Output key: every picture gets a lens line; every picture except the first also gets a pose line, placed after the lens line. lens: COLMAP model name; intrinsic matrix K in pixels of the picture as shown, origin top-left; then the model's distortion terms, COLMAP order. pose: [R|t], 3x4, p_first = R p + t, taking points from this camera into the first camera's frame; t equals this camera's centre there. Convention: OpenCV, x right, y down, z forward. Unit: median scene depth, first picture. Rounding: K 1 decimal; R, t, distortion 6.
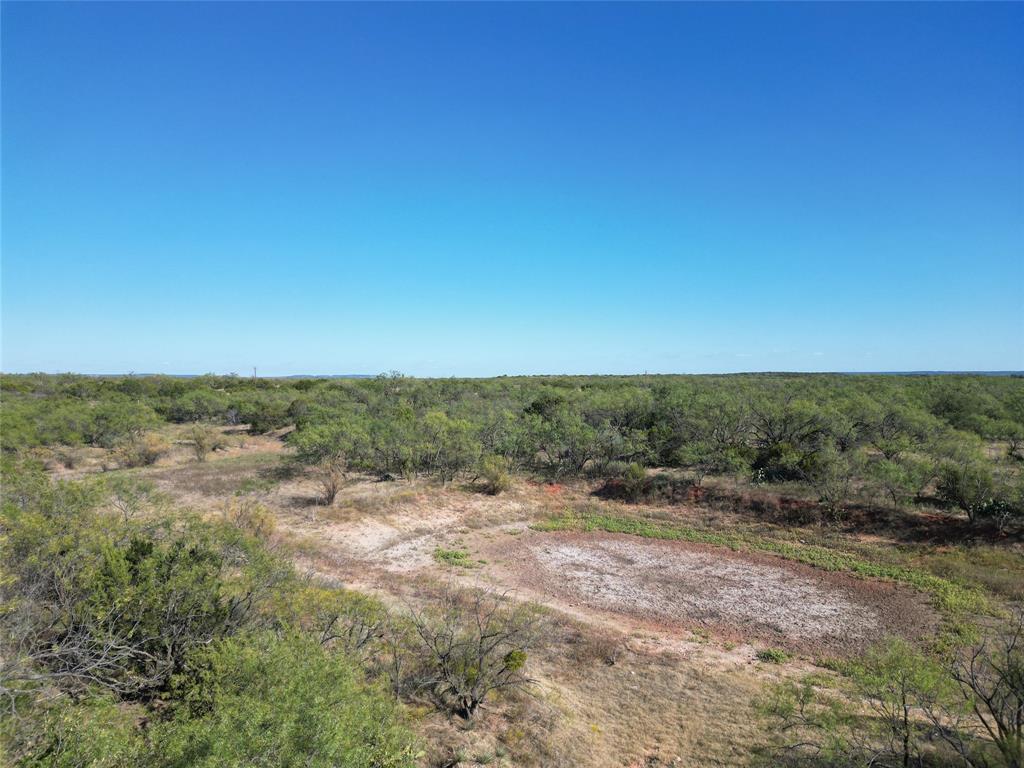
lens RADIAL K [[720.6, 0, 512.0], [0, 720.6, 384.0], [0, 0, 1]] dist [0.012181, -0.003139]
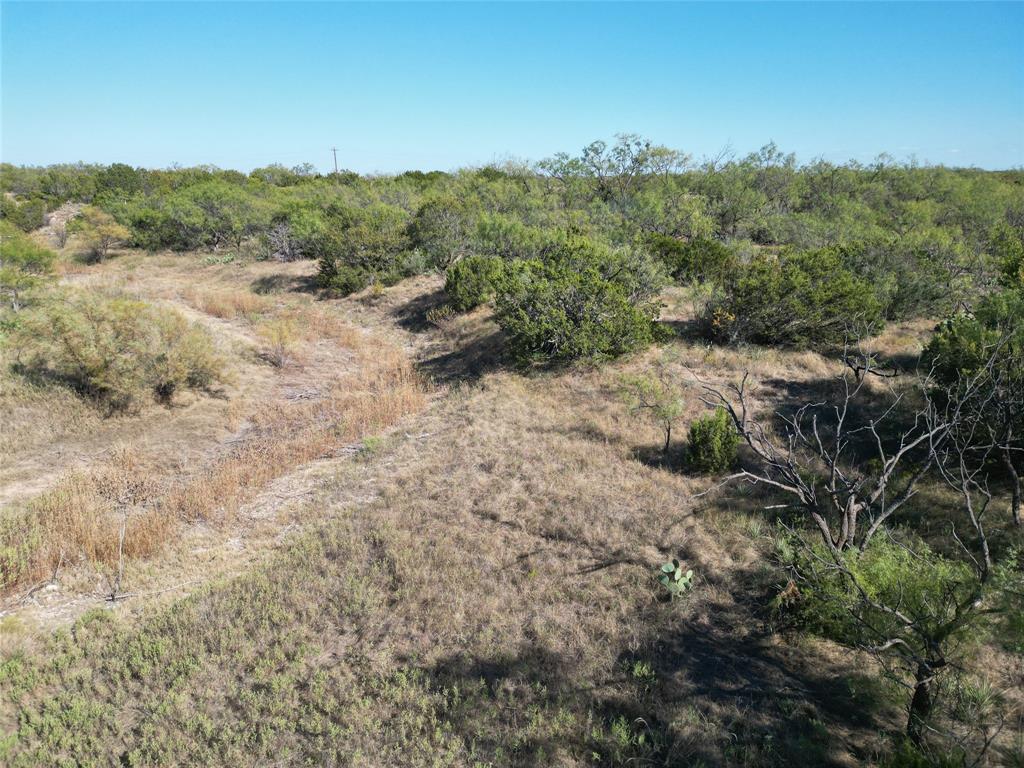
lens RADIAL K [[720.6, 0, 512.0], [0, 720.6, 384.0], [0, 0, 1]] dist [0.012181, -0.003139]
pose [[0.992909, 0.031520, -0.114623, -0.209869], [-0.000240, 0.964737, 0.263214, 0.014585], [0.118877, -0.261320, 0.957904, 0.619027]]
